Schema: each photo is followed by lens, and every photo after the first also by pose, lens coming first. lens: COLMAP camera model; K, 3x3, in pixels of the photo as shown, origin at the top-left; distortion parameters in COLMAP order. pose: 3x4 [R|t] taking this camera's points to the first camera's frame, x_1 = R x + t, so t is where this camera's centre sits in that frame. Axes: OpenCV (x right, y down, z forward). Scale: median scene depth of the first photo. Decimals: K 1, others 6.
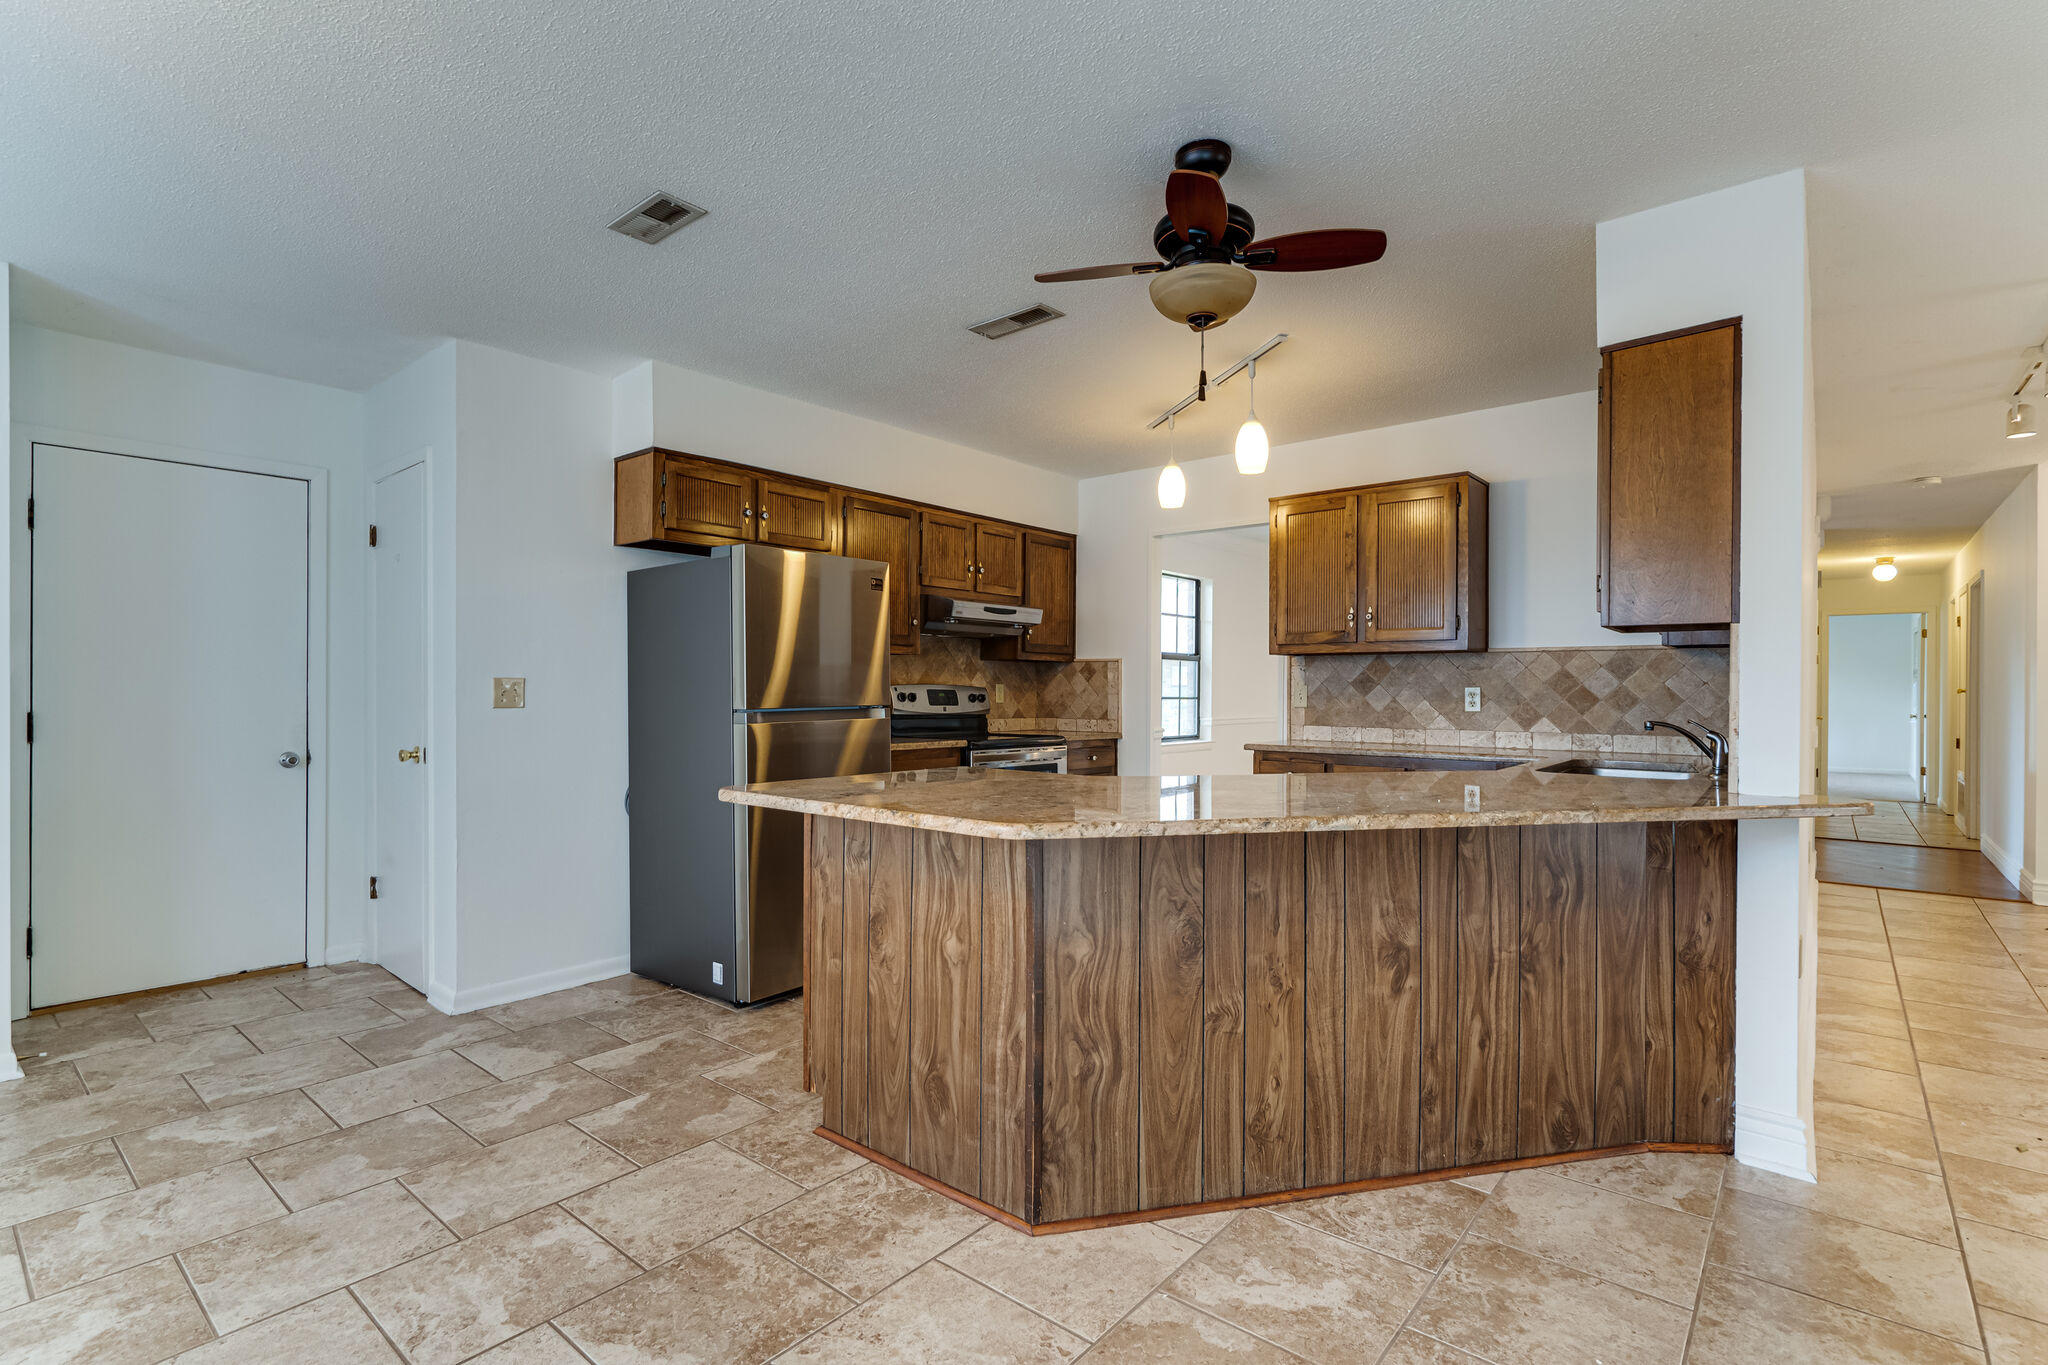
lens RADIAL K [[958.7, 0, 1022.3], [0, 958.7, 695.8], [0, 0, 1]] dist [-0.002145, 0.000147]
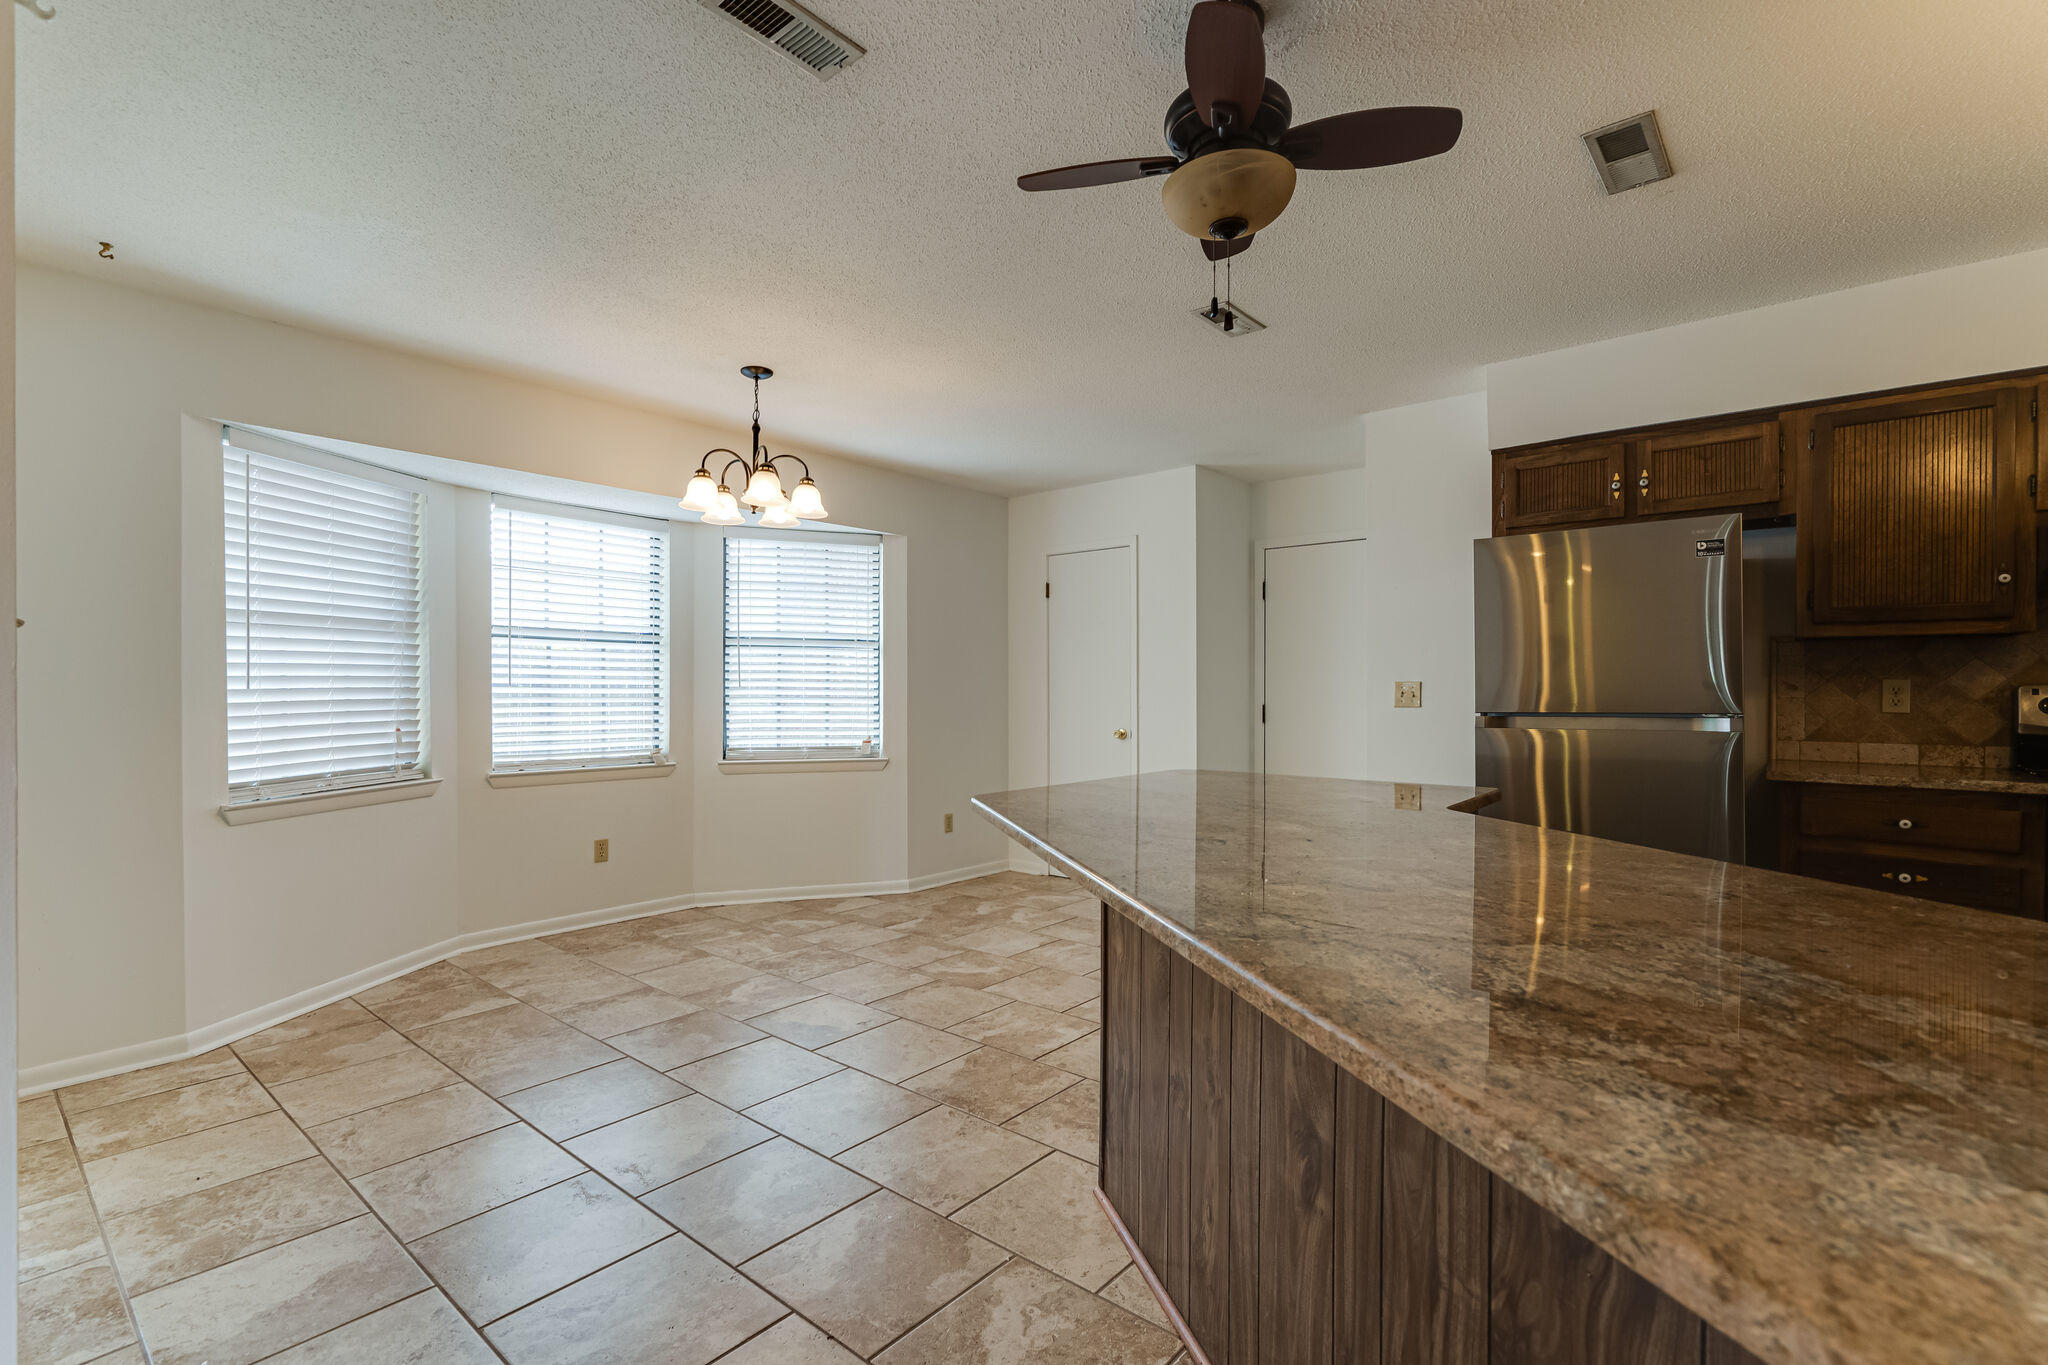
lens RADIAL K [[925.3, 0, 1020.4], [0, 925.3, 697.4], [0, 0, 1]] dist [-0.002441, -0.000130]
pose [[0.009169, 0.005871, -0.999941, 0.520955], [-0.006244, 0.999964, 0.005814, -0.002547], [0.999938, 0.006190, 0.009205, 0.444252]]
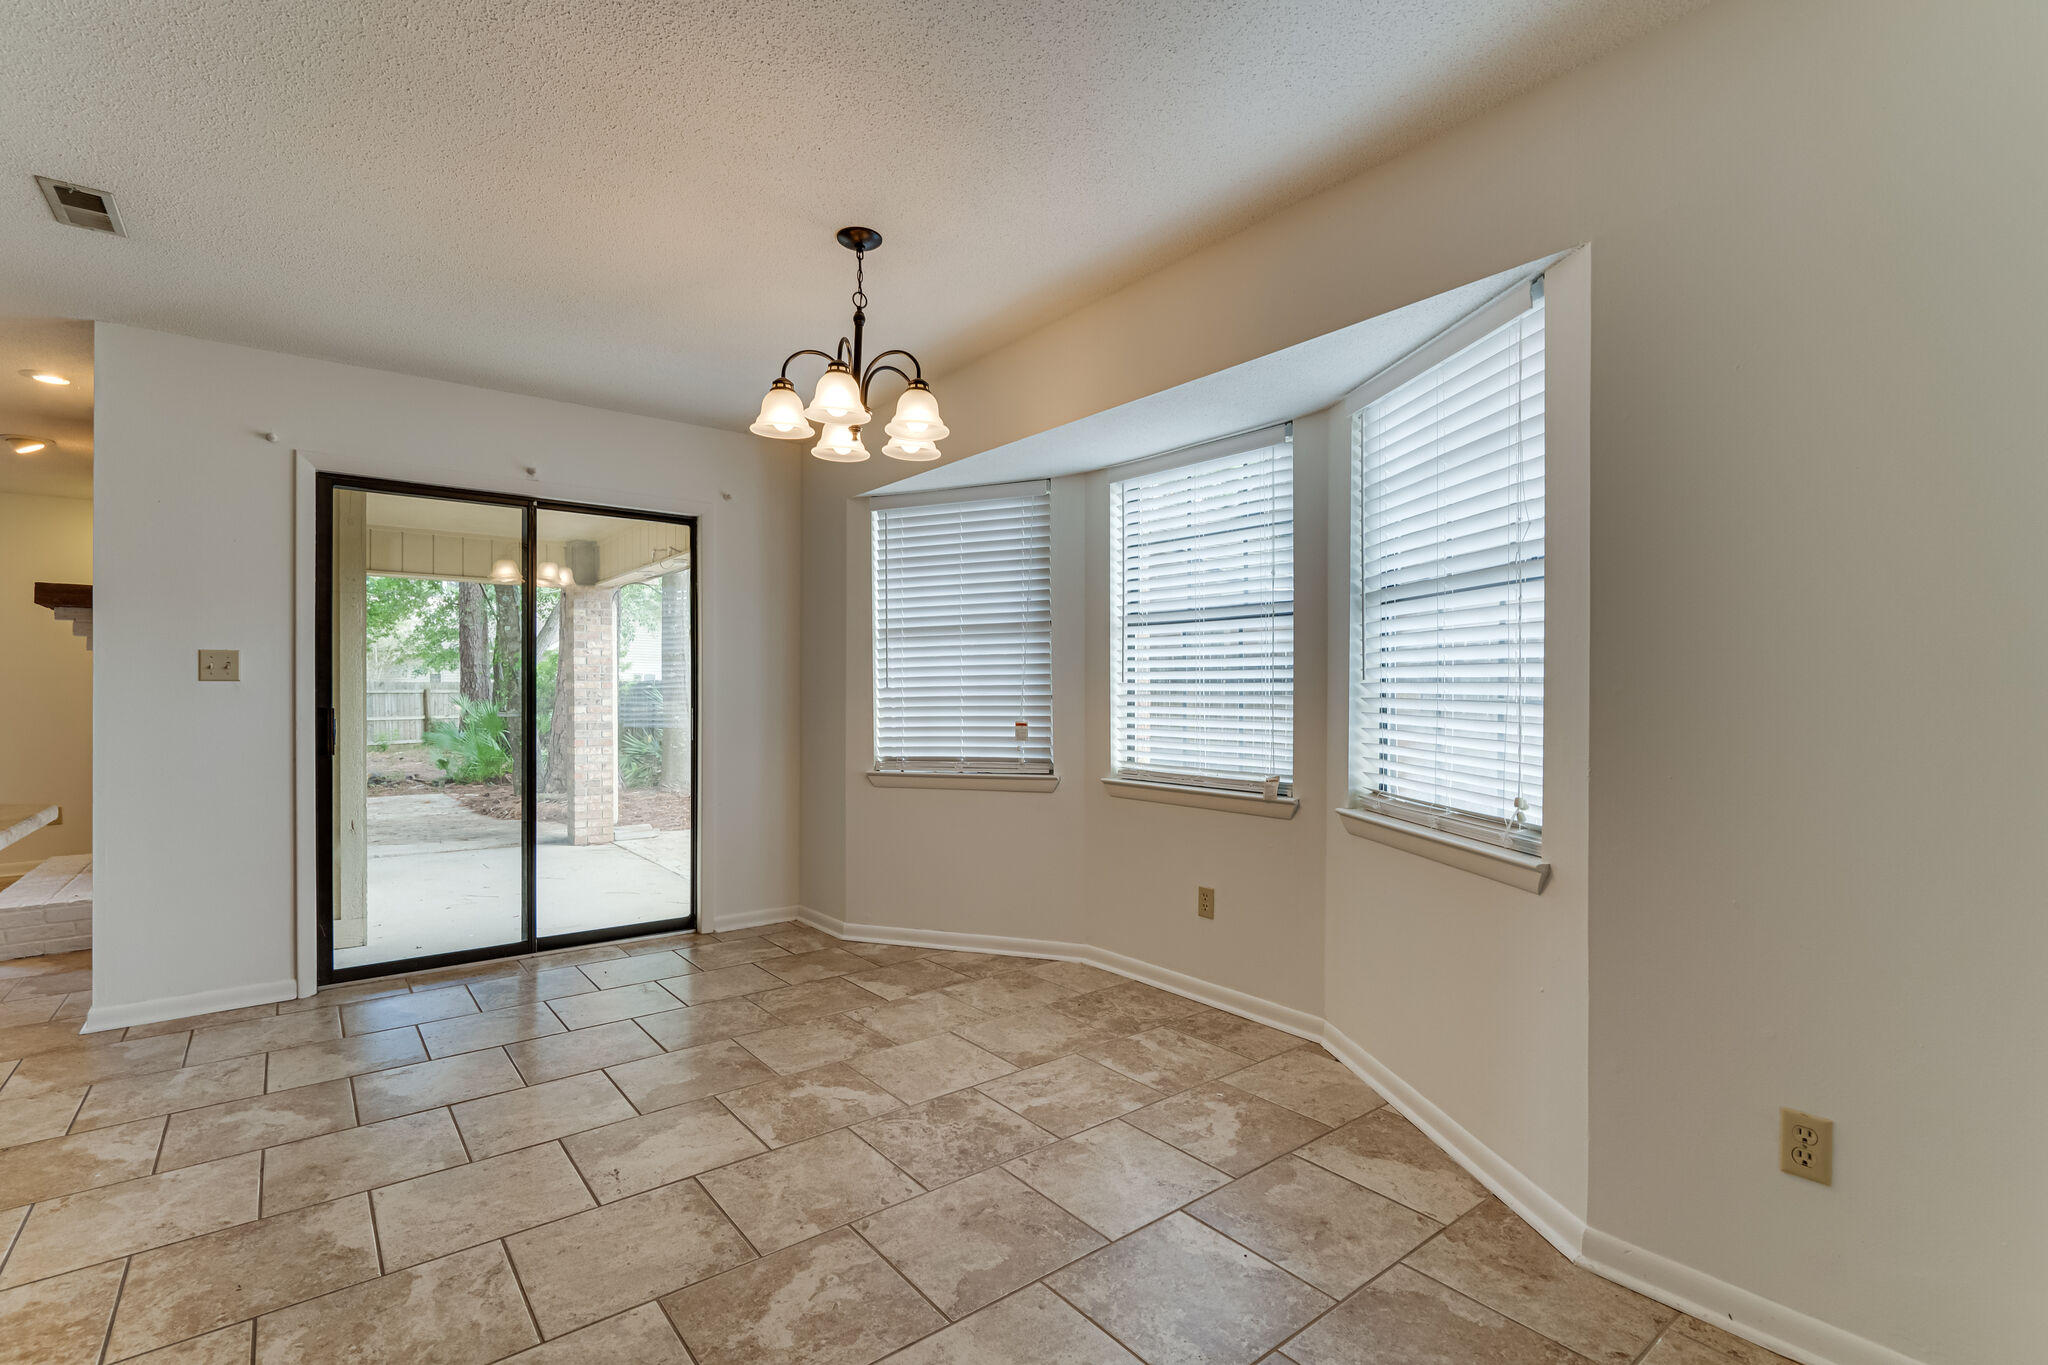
lens RADIAL K [[936.1, 0, 1034.8], [0, 936.1, 689.0], [0, 0, 1]] dist [-0.003804, -0.000292]
pose [[-0.981360, 0.001272, 0.192175, -0.601955], [0.002249, 0.999986, 0.004863, -0.003843], [-0.192166, 0.005205, -0.981349, 0.801041]]
